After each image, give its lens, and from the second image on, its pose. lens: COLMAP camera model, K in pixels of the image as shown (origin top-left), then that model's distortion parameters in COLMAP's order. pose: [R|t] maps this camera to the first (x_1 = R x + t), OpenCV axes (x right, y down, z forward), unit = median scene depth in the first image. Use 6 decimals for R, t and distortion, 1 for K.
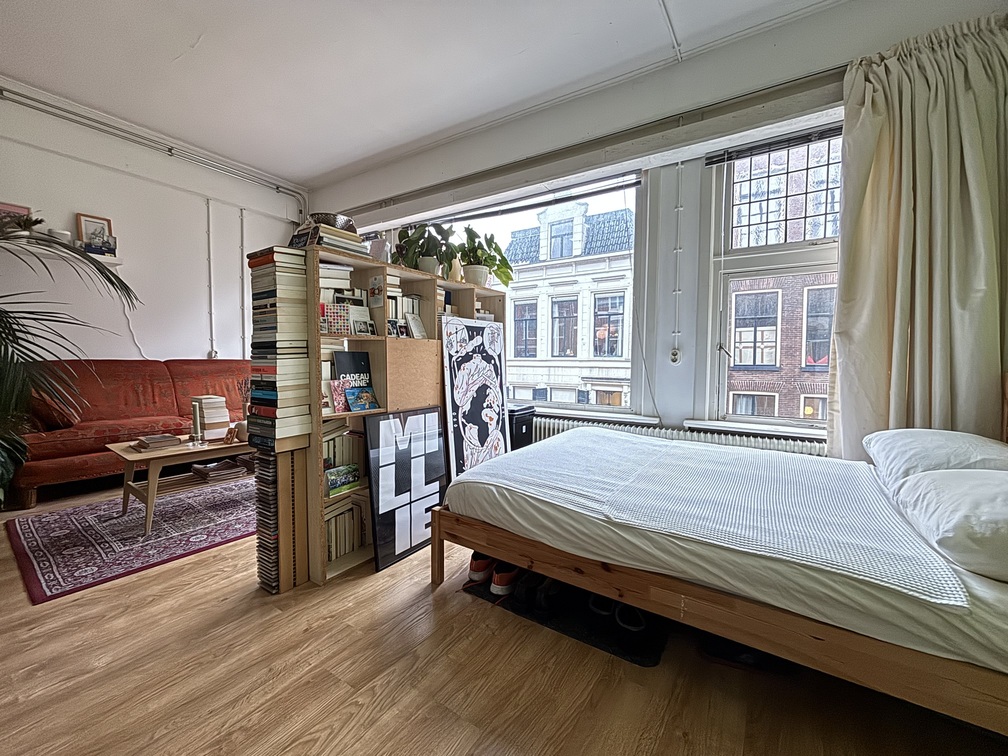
lens RADIAL K [[404.7, 0, 500.8], [0, 404.7, 376.6], [0, 0, 1]] dist [0.000517, -0.000933]
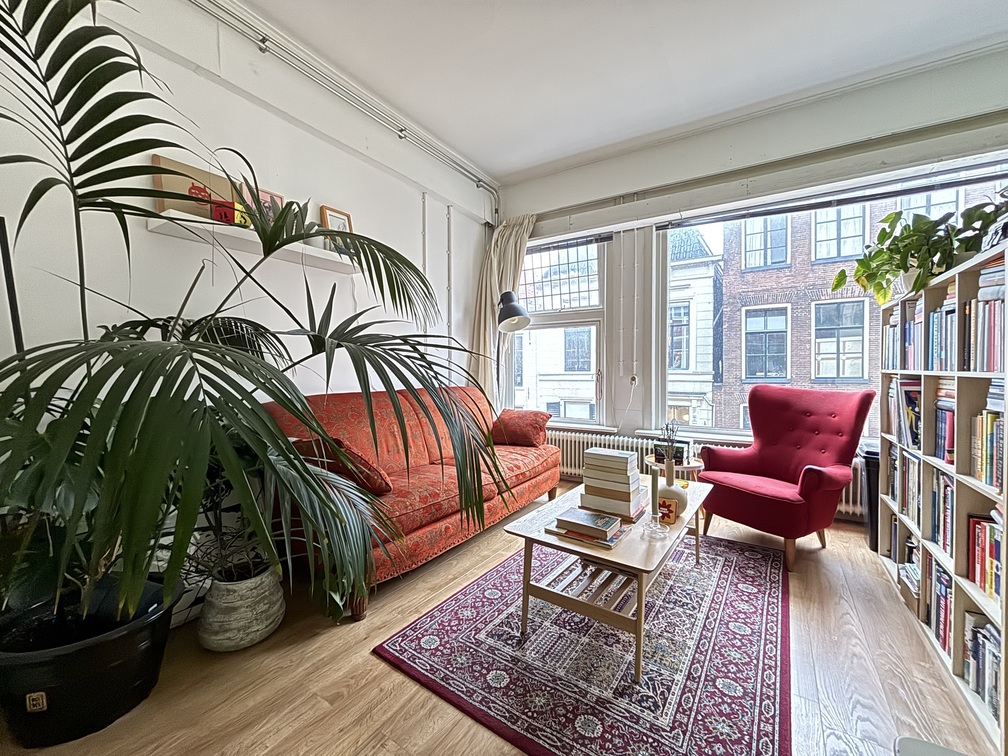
lens RADIAL K [[404.7, 0, 498.3], [0, 404.7, 377.8], [0, 0, 1]] dist [0.000517, -0.000933]
pose [[0.999916, -0.010915, 0.006936, -1.075892], [0.011087, 0.999619, -0.025293, -0.073880], [-0.006657, 0.025367, 0.999656, 0.340554]]
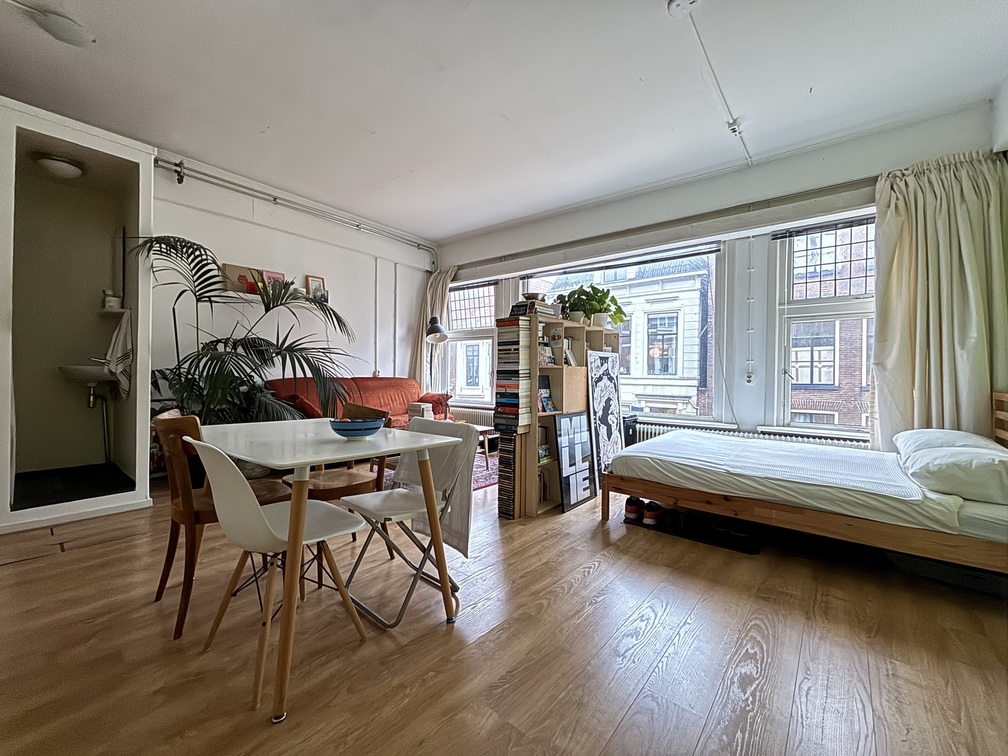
lens RADIAL K [[404.7, 0, 500.3], [0, 404.7, 376.7], [0, 0, 1]] dist [0.000517, -0.000933]
pose [[0.995364, 0.006802, -0.095942, -0.335211], [-0.010610, 0.999174, -0.039237, 0.007712], [0.095596, 0.040073, 0.994613, -0.529229]]
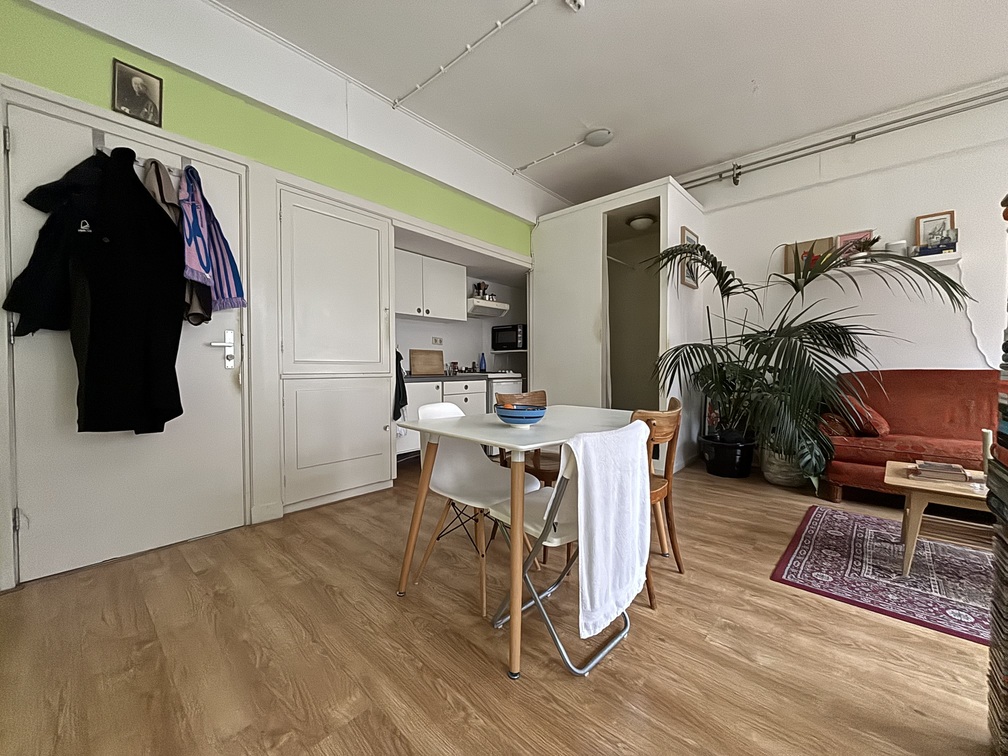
lens RADIAL K [[404.7, 0, 504.3], [0, 404.7, 376.4], [0, 0, 1]] dist [0.000517, -0.000933]
pose [[-0.134160, 0.017175, -0.990811, 0.068860], [-0.041711, 0.998866, 0.022963, -0.010903], [0.990082, 0.044408, -0.133291, 0.259405]]
